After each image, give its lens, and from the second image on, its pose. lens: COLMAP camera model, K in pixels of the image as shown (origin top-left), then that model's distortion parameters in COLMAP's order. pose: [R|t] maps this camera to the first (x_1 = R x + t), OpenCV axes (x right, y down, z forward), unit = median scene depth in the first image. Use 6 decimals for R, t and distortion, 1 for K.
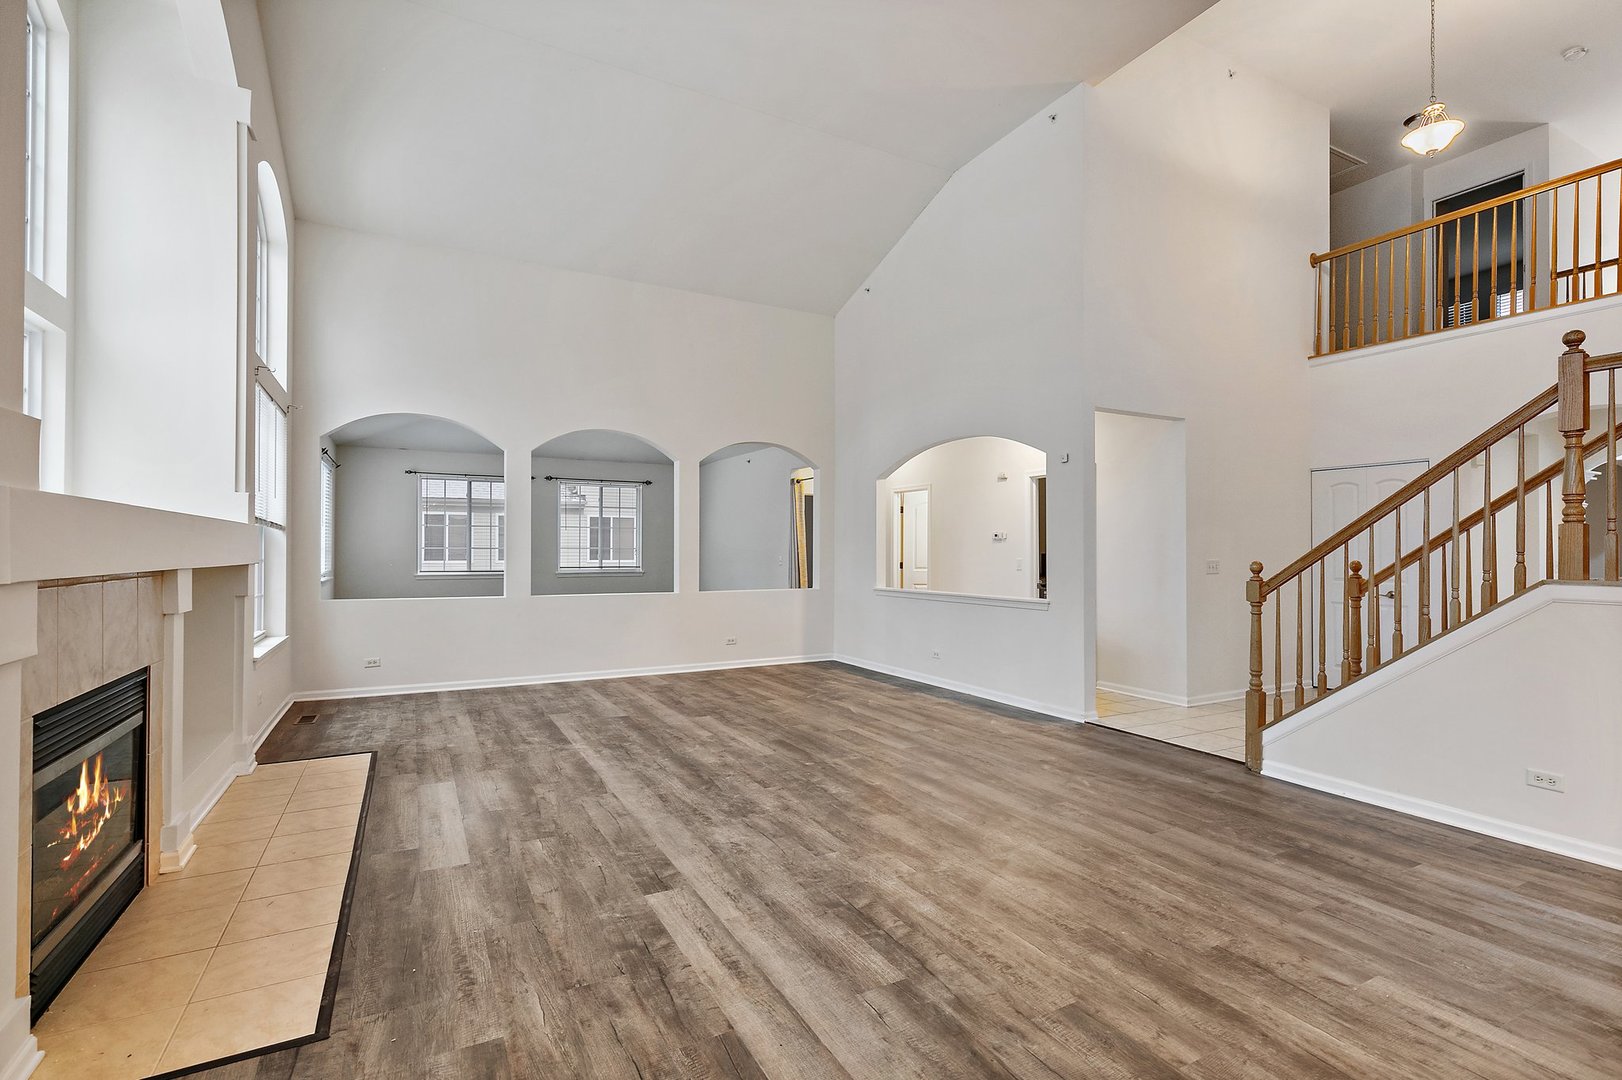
lens RADIAL K [[739.7, 0, 807.4], [0, 739.7, 548.1], [0, 0, 1]] dist [0.011271, 0.000263]
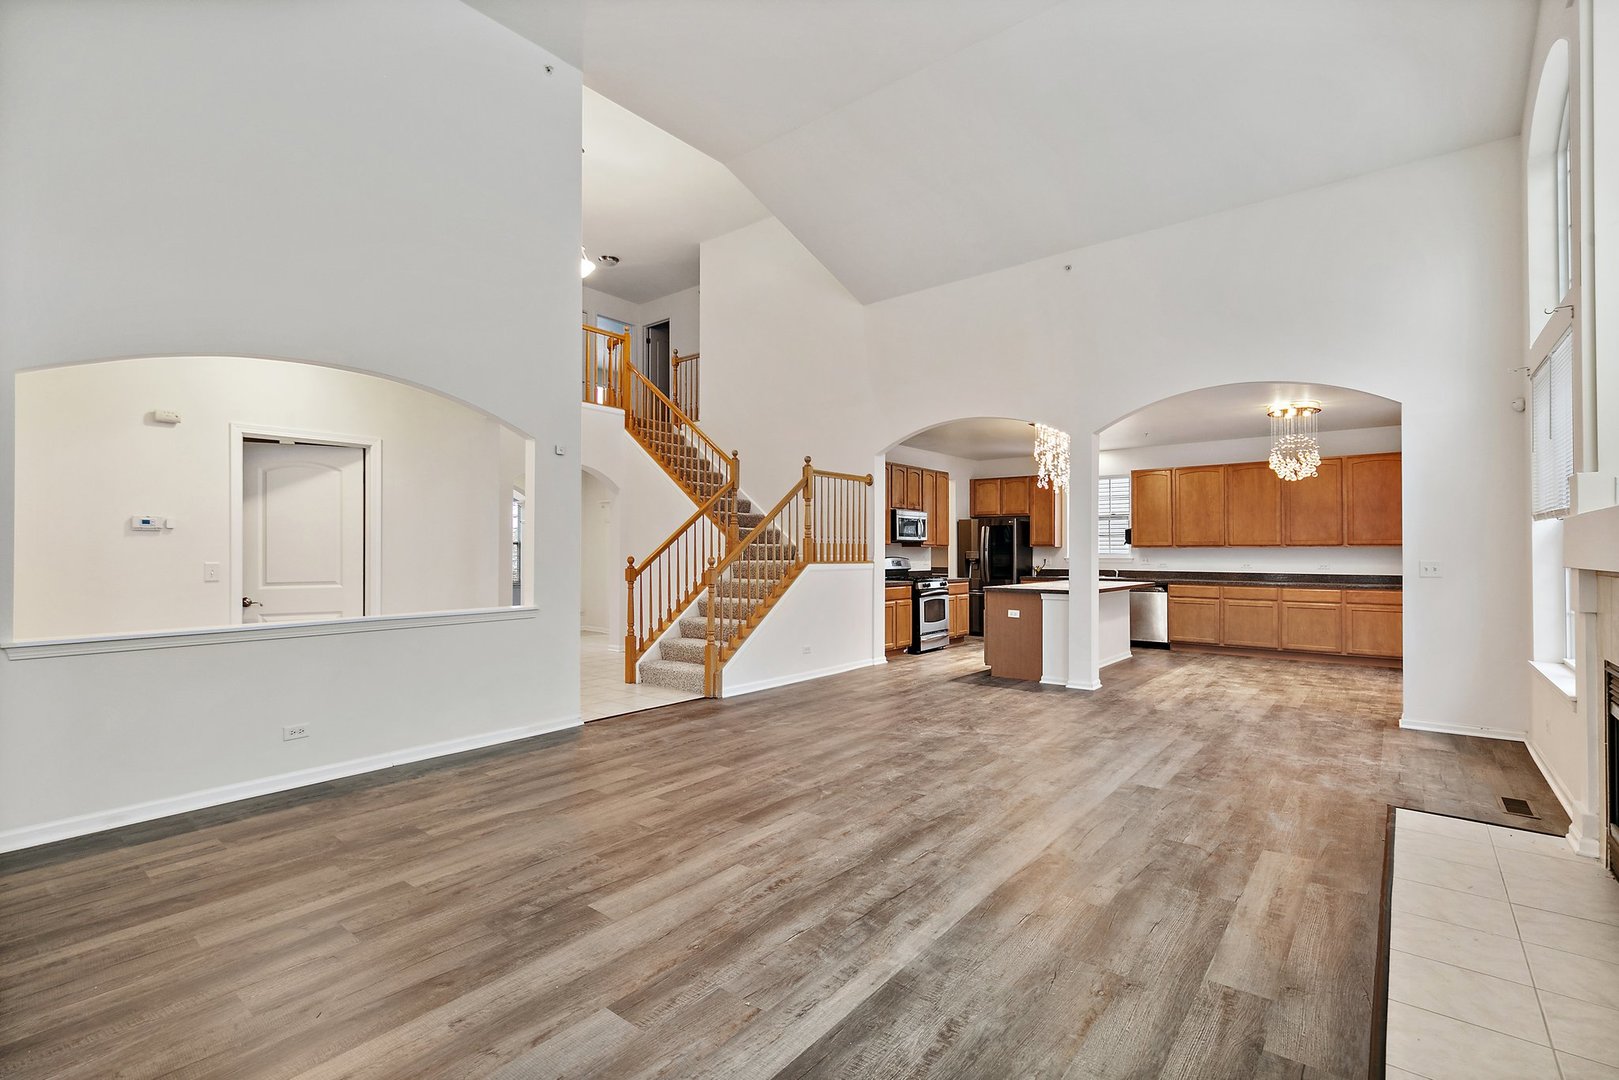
lens RADIAL K [[730.8, 0, 808.2], [0, 730.8, 543.3], [0, 0, 1]] dist [0.003235, -0.000074]
pose [[-0.386481, 0.007679, 0.922265, -0.877266], [-0.003760, 0.999944, -0.009902, 0.005173], [-0.922290, -0.007294, -0.386430, 1.507210]]
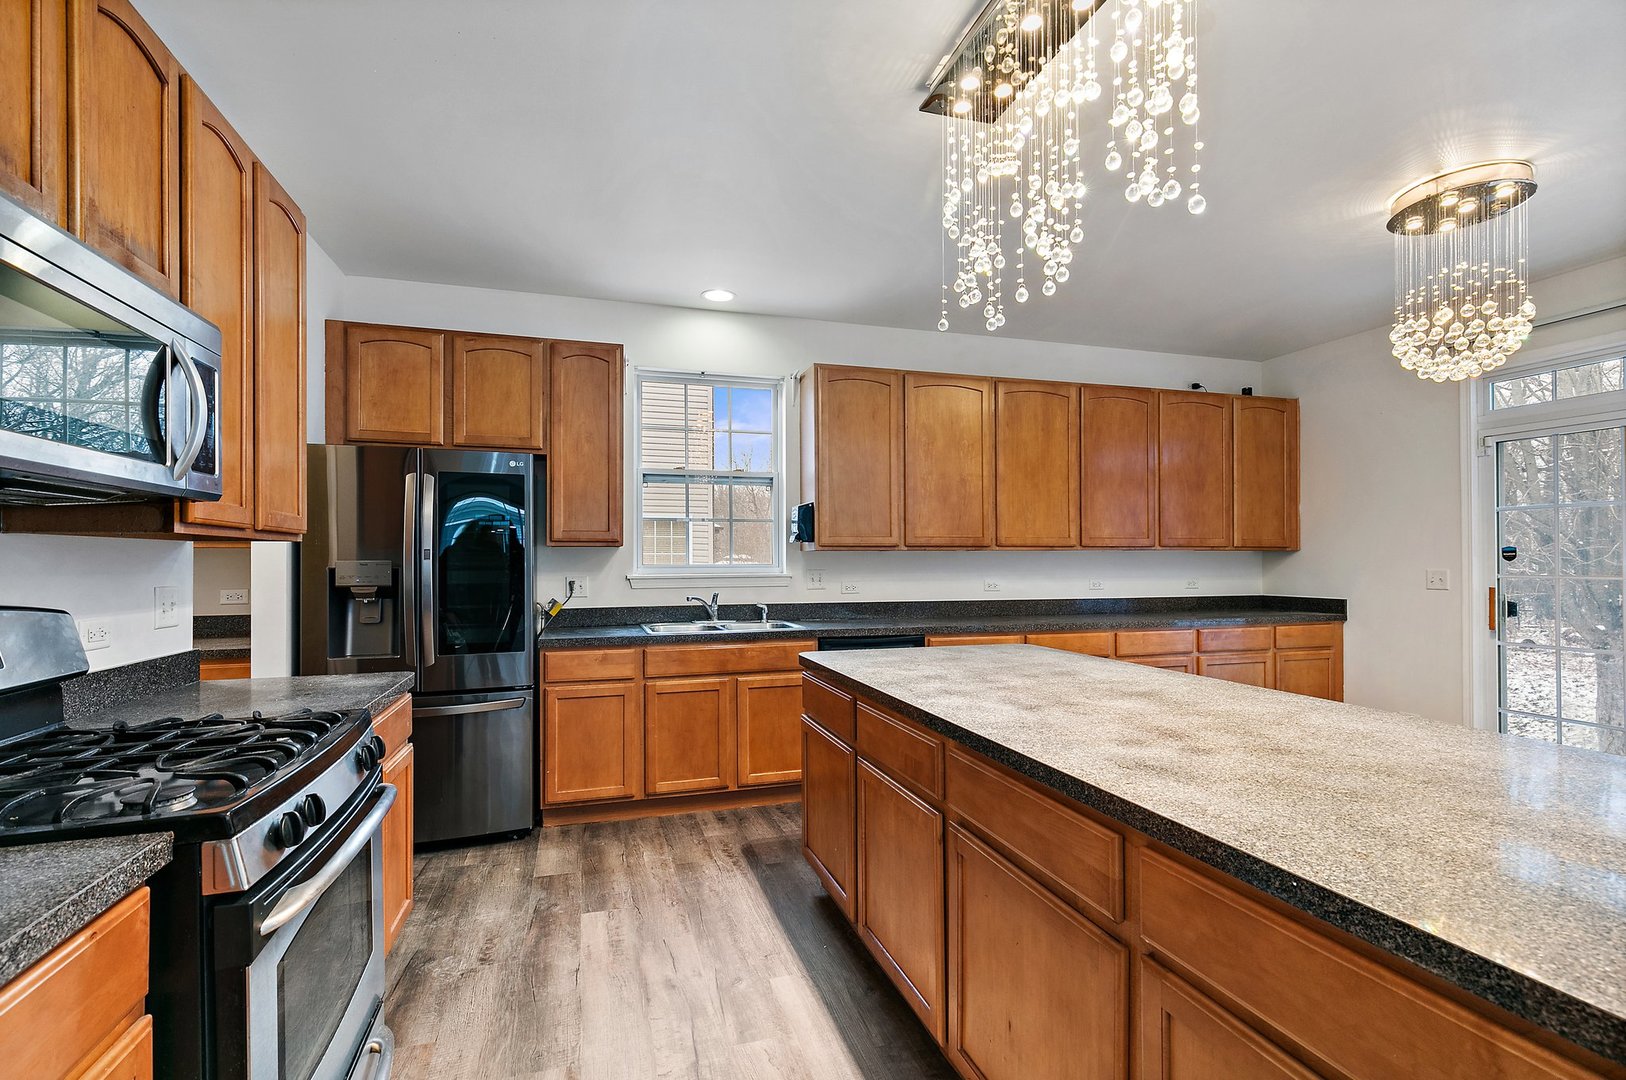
lens RADIAL K [[741.5, 0, 809.3], [0, 741.5, 548.1], [0, 0, 1]] dist [0.011271, 0.000263]
pose [[-0.980610, 0.002446, 0.195952, 0.808372], [-0.000792, 0.999864, -0.016448, 0.006087], [-0.195965, -0.016284, -0.980476, 0.547642]]
